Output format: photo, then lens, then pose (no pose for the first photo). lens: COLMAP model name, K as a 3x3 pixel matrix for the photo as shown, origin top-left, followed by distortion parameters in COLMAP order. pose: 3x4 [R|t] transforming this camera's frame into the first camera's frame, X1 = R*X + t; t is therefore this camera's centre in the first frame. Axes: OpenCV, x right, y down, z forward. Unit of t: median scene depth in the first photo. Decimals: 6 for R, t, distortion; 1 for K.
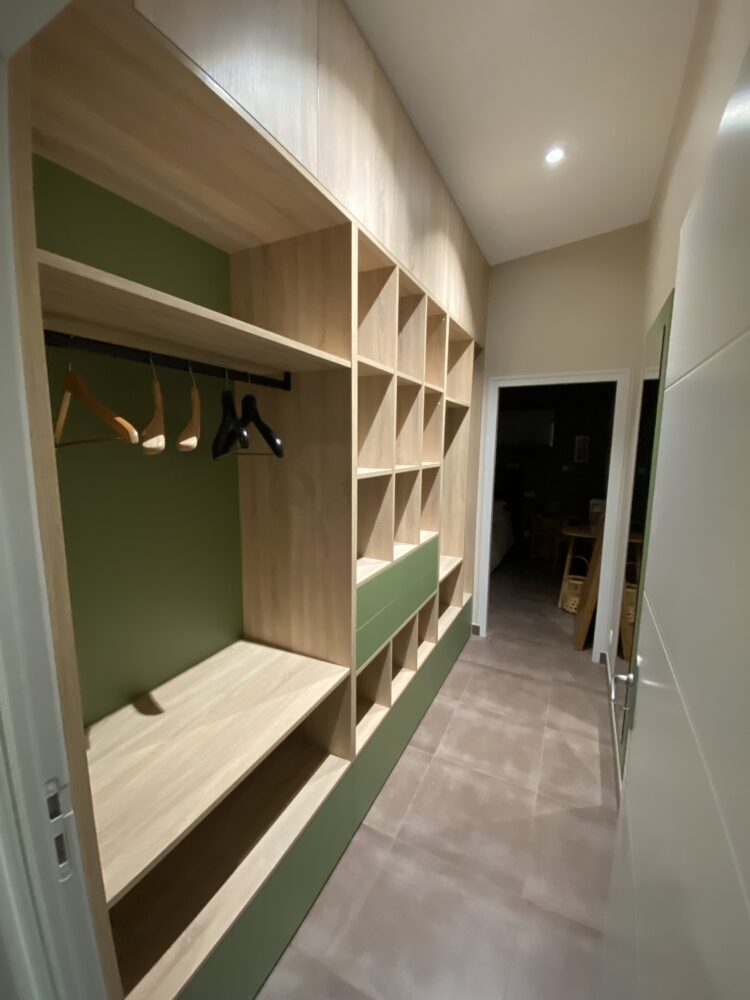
lens RADIAL K [[399.6, 0, 381.4], [0, 399.6, 502.6], [0, 0, 1]] dist [-0.001280, -0.000765]
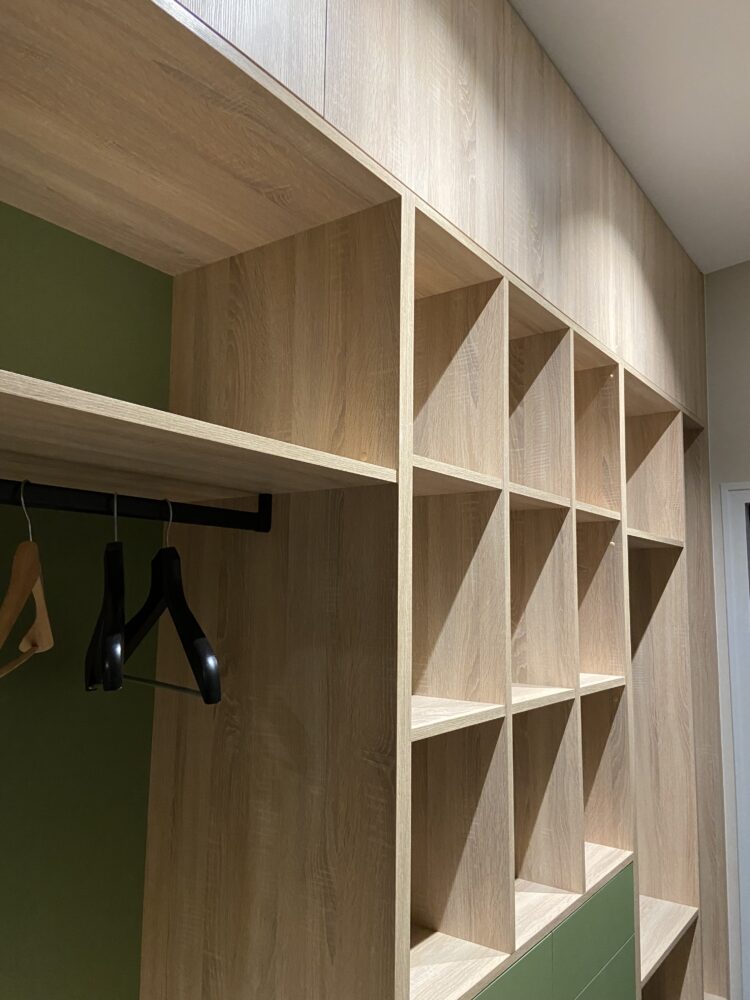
lens RADIAL K [[750.4, 0, 370.0], [0, 750.4, 509.1], [0, 0, 1]] dist [0.072670, -0.032651]
pose [[0.984824, -0.020808, -0.172303, 0.031928], [-0.025978, 0.963929, -0.264889, -0.074424], [0.171600, 0.265345, 0.948760, 0.179194]]
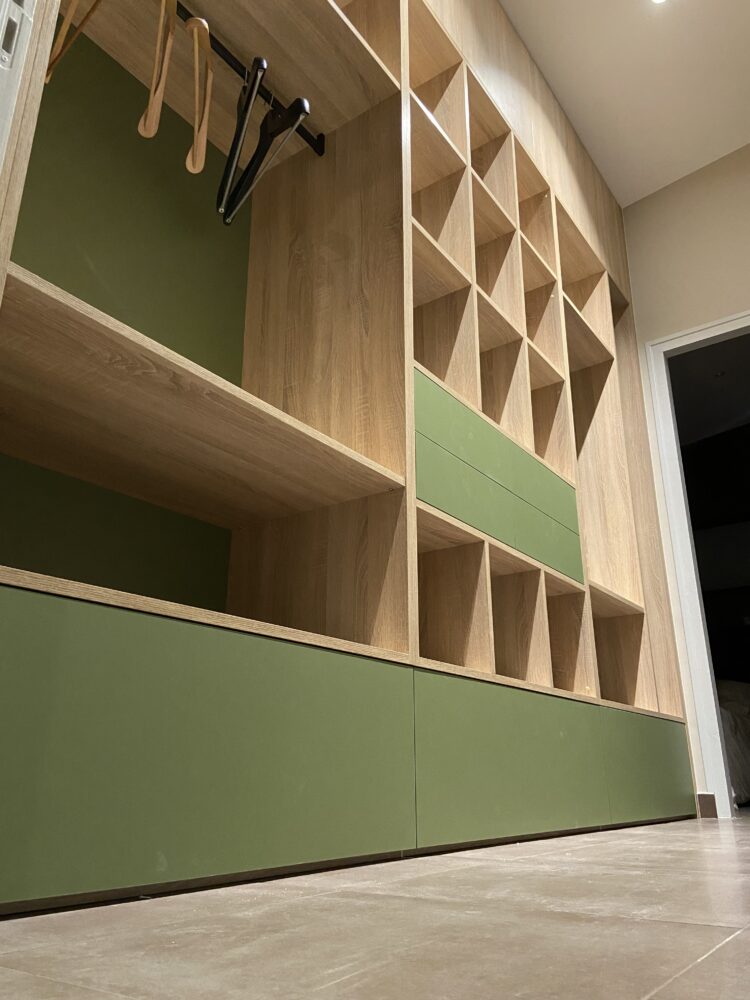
lens RADIAL K [[750.4, 0, 394.3], [0, 750.4, 502.3], [0, 0, 1]] dist [0.072670, -0.032651]
pose [[0.988942, -0.066907, -0.132355, 0.046203], [-0.002474, 0.884882, -0.465808, 0.891910], [0.148285, 0.460984, 0.874931, 0.059421]]
